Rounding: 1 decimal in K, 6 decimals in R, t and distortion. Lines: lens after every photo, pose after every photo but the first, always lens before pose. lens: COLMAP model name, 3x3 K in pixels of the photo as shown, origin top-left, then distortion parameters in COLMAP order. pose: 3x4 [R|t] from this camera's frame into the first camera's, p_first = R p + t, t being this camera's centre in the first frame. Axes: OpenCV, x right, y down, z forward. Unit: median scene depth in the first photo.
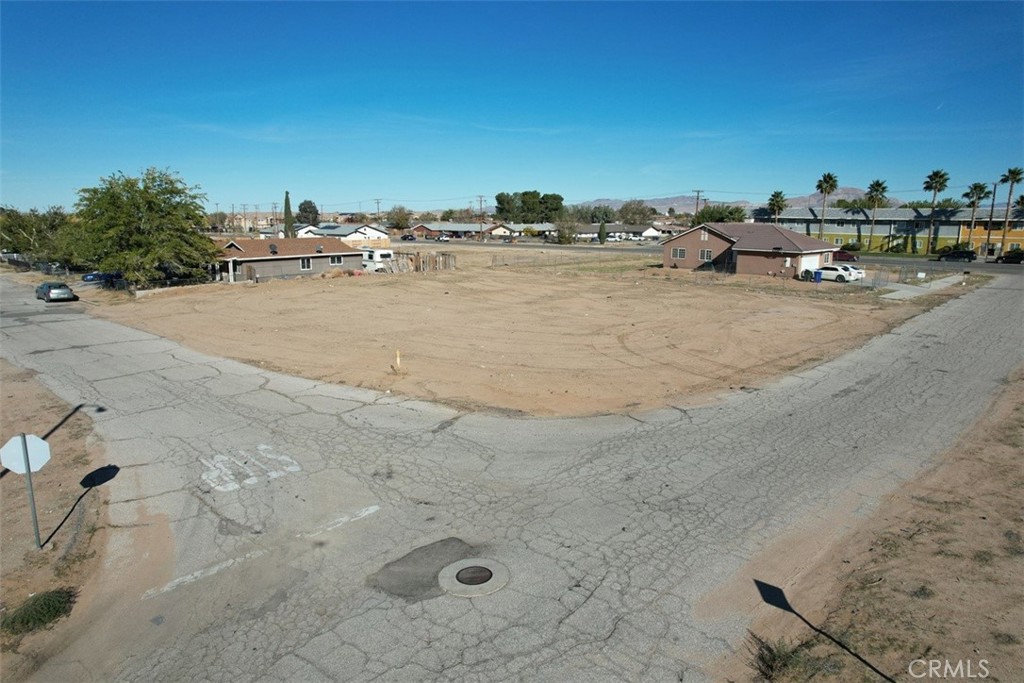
lens RADIAL K [[655.7, 0, 508.7], [0, 655.7, 343.6], [0, 0, 1]] dist [-0.059700, 0.040182]
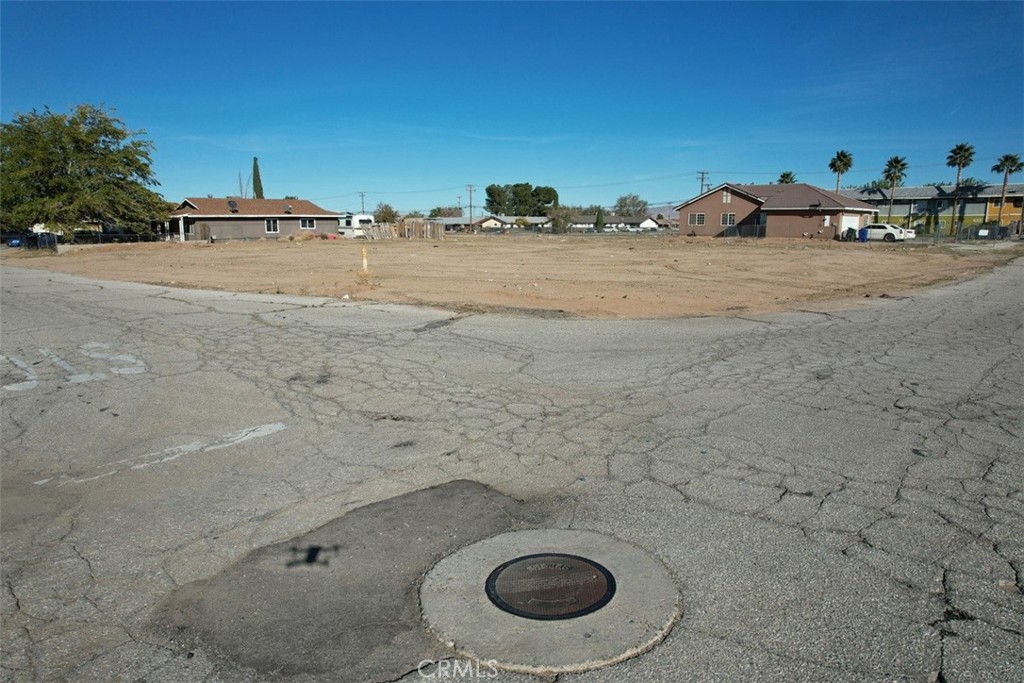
lens RADIAL K [[655.7, 0, 510.3], [0, 655.7, 350.3], [0, 0, 1]] dist [-0.059700, 0.040182]
pose [[0.999775, -0.006135, 0.020290, -0.017298], [0.006225, 0.999971, -0.004360, 0.058915], [-0.020262, 0.004485, 0.999785, 0.165227]]
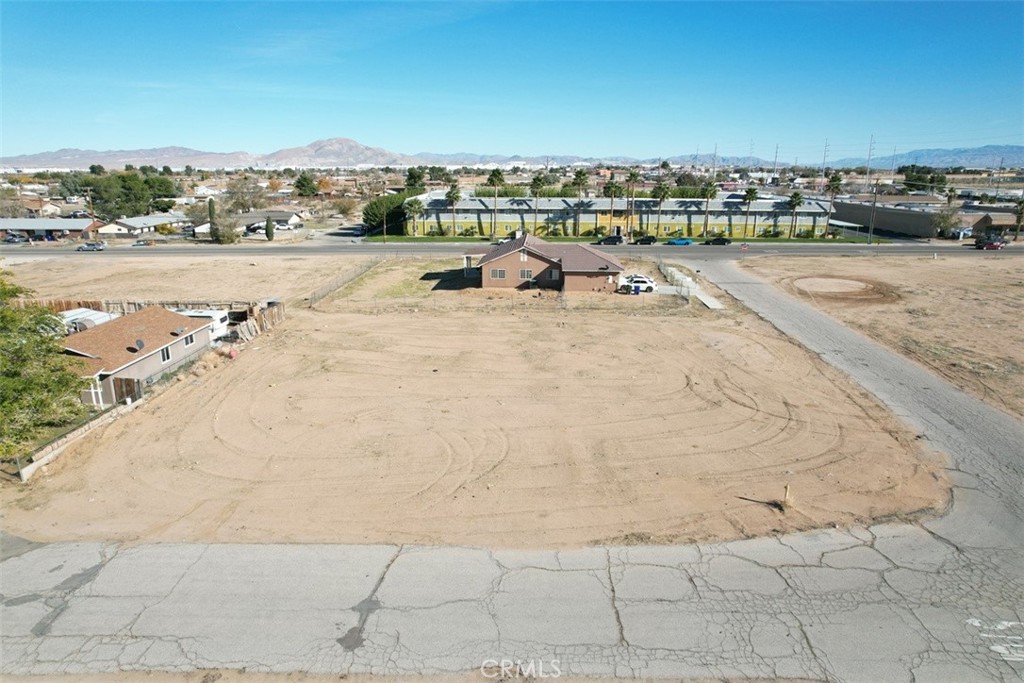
lens RADIAL K [[655.7, 0, 512.9], [0, 655.7, 333.2], [0, 0, 1]] dist [-0.059700, 0.040182]
pose [[0.750260, -0.167387, 0.639603, -0.590903], [0.130886, 0.985877, 0.104479, -0.210230], [-0.648058, 0.005328, 0.761572, 0.228651]]
